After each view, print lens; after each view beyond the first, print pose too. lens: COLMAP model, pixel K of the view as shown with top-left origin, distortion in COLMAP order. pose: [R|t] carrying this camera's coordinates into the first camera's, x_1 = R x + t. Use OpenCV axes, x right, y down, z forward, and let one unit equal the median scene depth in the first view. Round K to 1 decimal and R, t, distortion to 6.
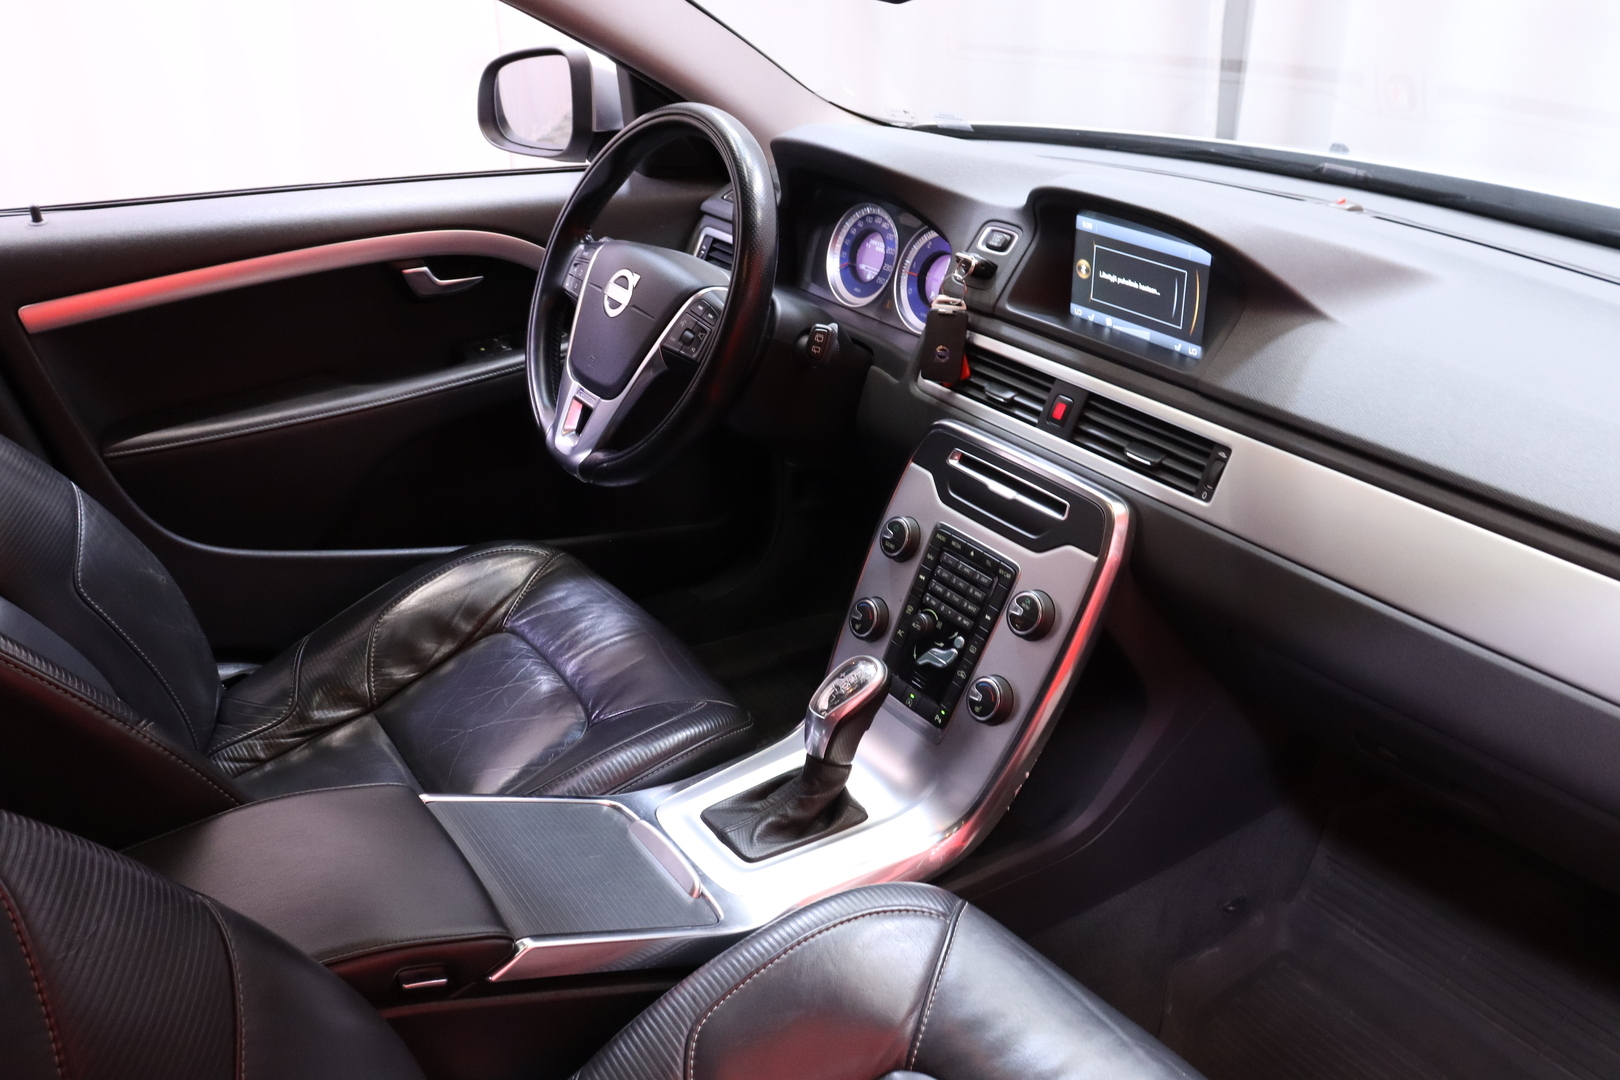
lens RADIAL K [[1361.9, 0, 810.4], [0, 1361.9, 543.9], [0, 0, 1]] dist [-0.077337, 0.007494]
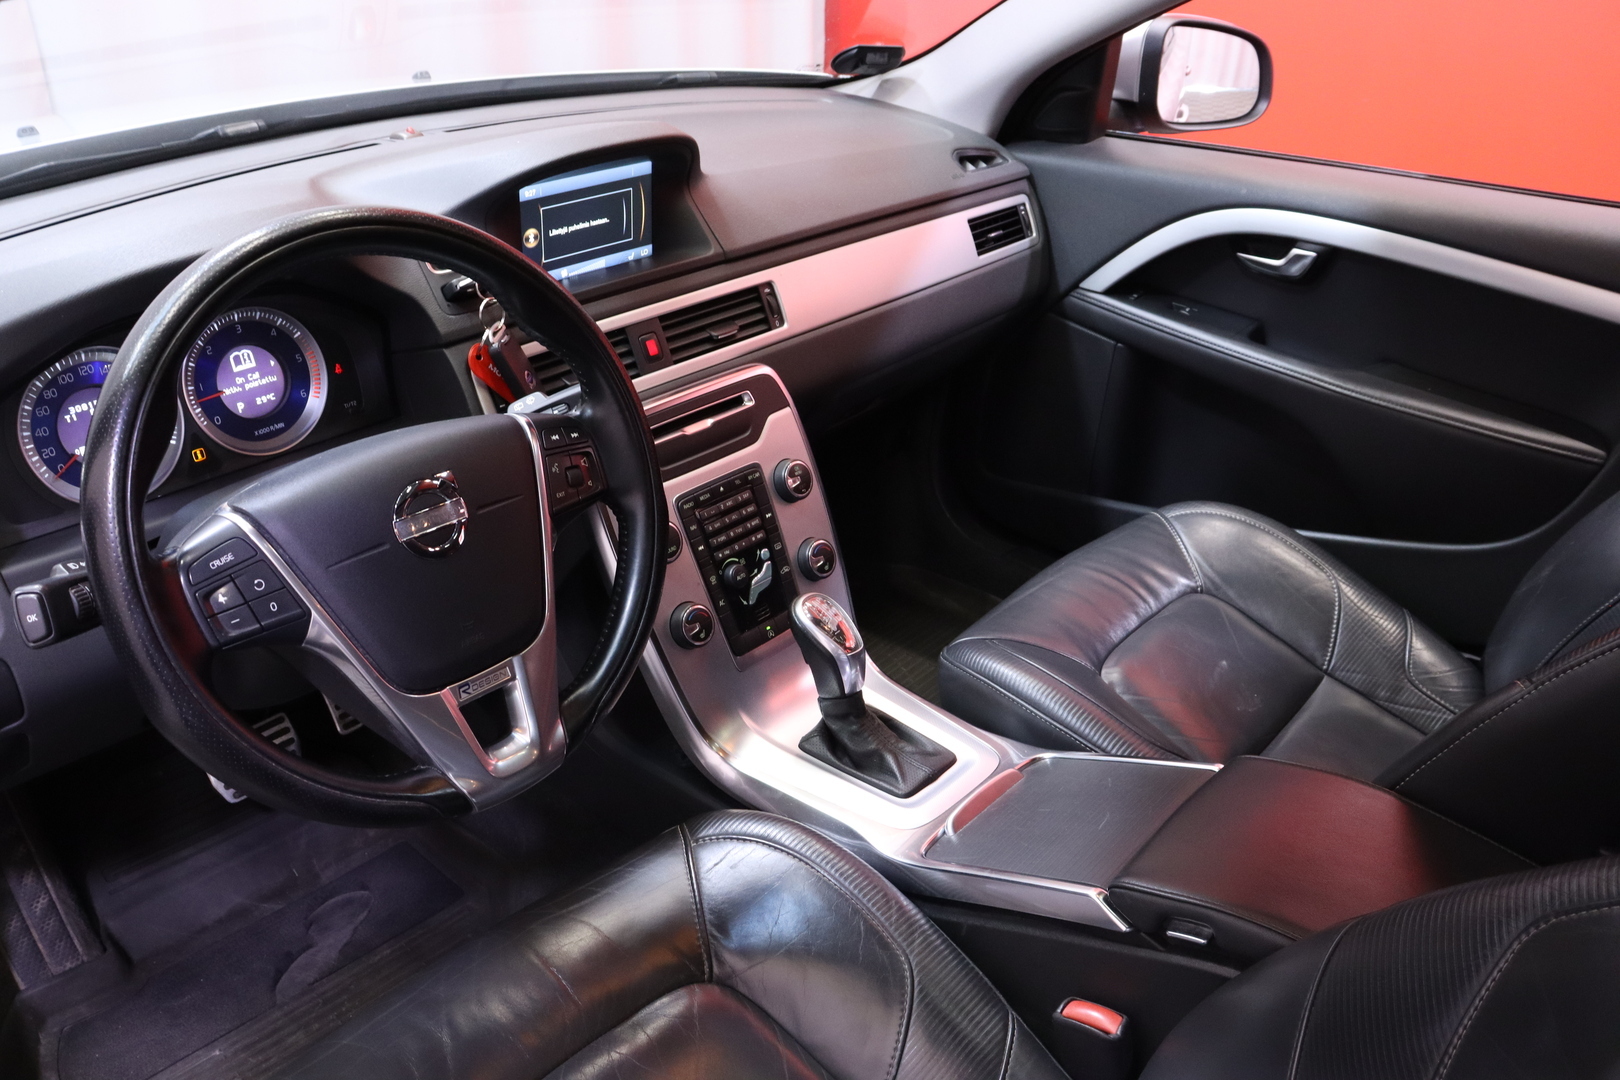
lens RADIAL K [[1361.9, 0, 810.8], [0, 1361.9, 532.0], [0, 0, 1]] dist [-0.077337, 0.007494]
pose [[-0.239913, -0.467924, 0.850582, -0.818947], [0.400351, 0.750508, 0.525793, -0.499852], [-0.884399, 0.466675, 0.007277, 0.953635]]
